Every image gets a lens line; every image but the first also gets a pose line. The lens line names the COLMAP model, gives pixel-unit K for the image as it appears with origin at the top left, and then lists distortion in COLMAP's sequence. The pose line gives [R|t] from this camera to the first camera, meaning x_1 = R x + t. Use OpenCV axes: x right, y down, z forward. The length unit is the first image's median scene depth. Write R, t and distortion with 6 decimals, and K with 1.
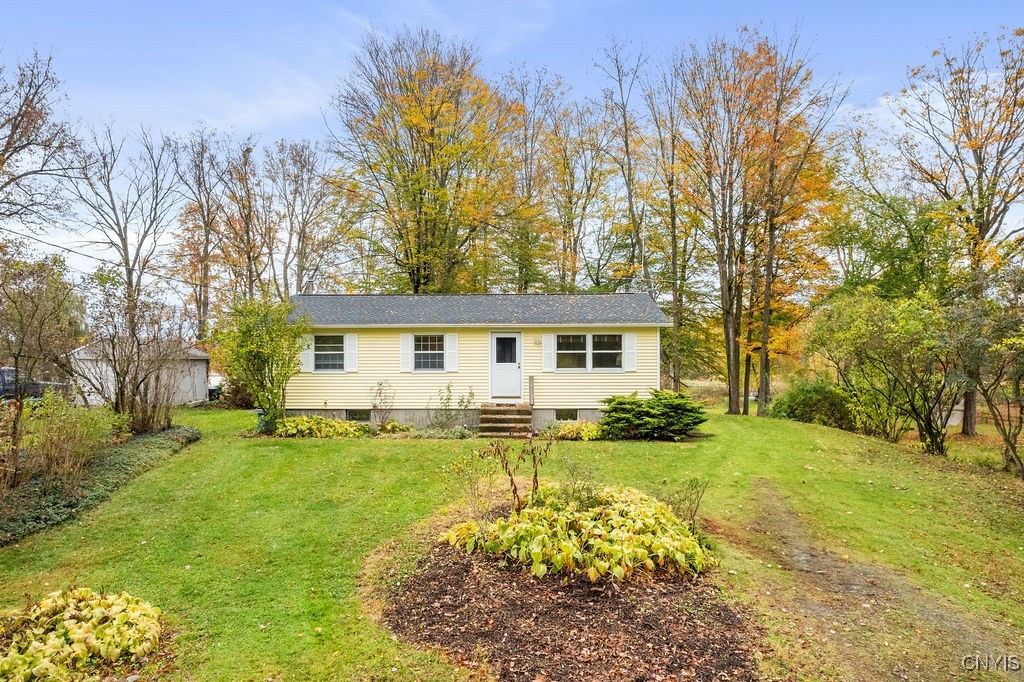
lens RADIAL K [[654.3, 0, 527.3], [0, 654.3, 364.0], [0, 0, 1]] dist [-0.024961, 0.001881]
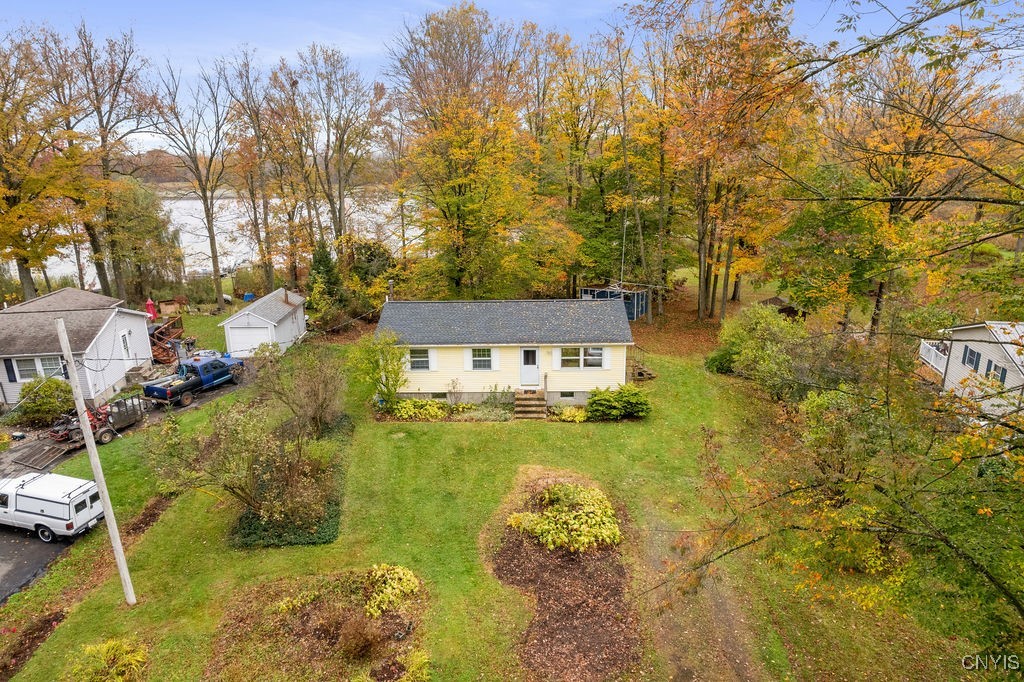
lens RADIAL K [[646.3, 0, 526.2], [0, 646.3, 342.3], [0, 0, 1]] dist [-0.036404, 0.031754]
pose [[0.999811, -0.005142, -0.018758, -0.011262], [0.010096, 0.961528, 0.274522, -0.490859], [0.016625, -0.274660, 0.961398, -0.510189]]
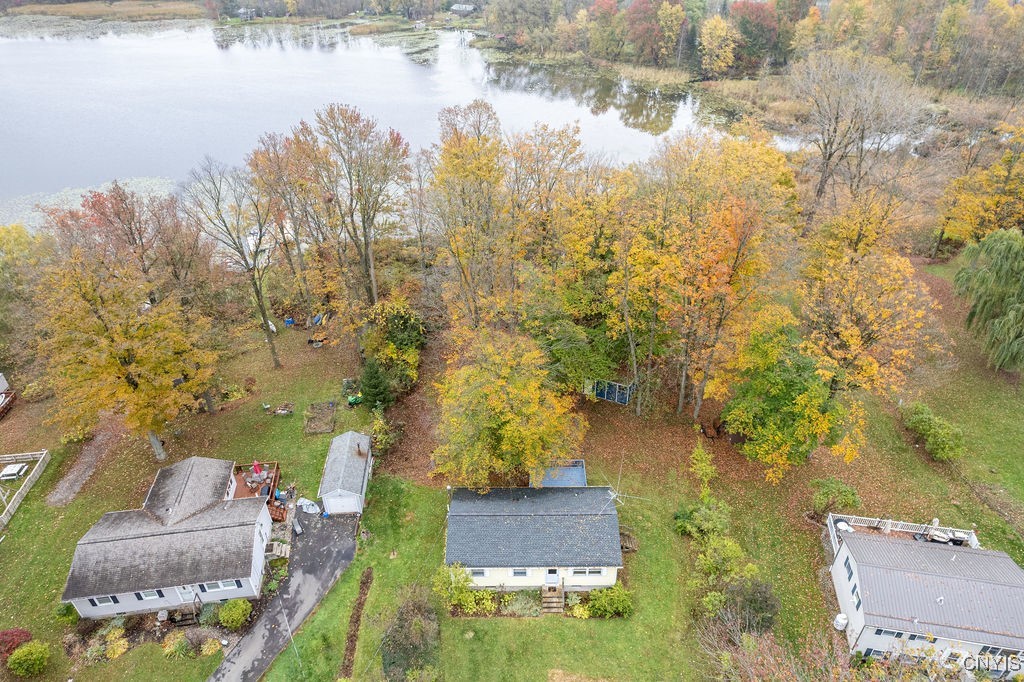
lens RADIAL K [[646.3, 0, 526.2], [0, 646.3, 342.3], [0, 0, 1]] dist [-0.036404, 0.031754]
pose [[1.000000, -0.000422, -0.000452, -0.125932], [0.000604, 0.823810, 0.566866, -2.026728], [0.000133, -0.566866, 0.823810, -0.451996]]
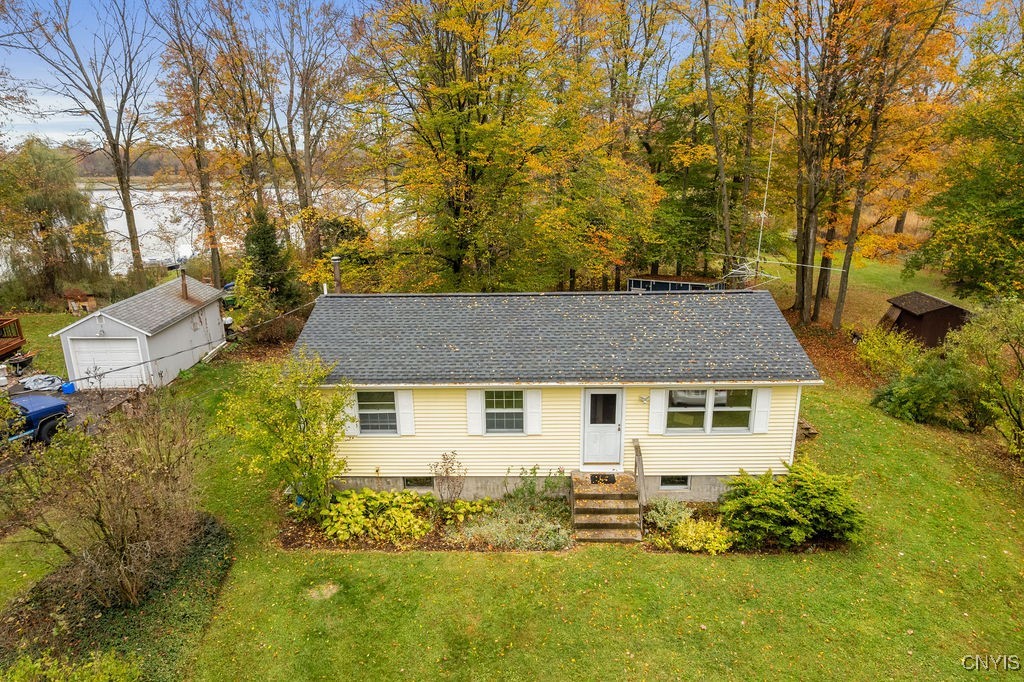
lens RADIAL K [[646.3, 0, 526.2], [0, 646.3, 342.3], [0, 0, 1]] dist [-0.036404, 0.031754]
pose [[0.999793, -0.002775, -0.020137, -0.108234], [0.008240, 0.960923, 0.276694, -0.311059], [0.018583, -0.276803, 0.960747, 0.280505]]
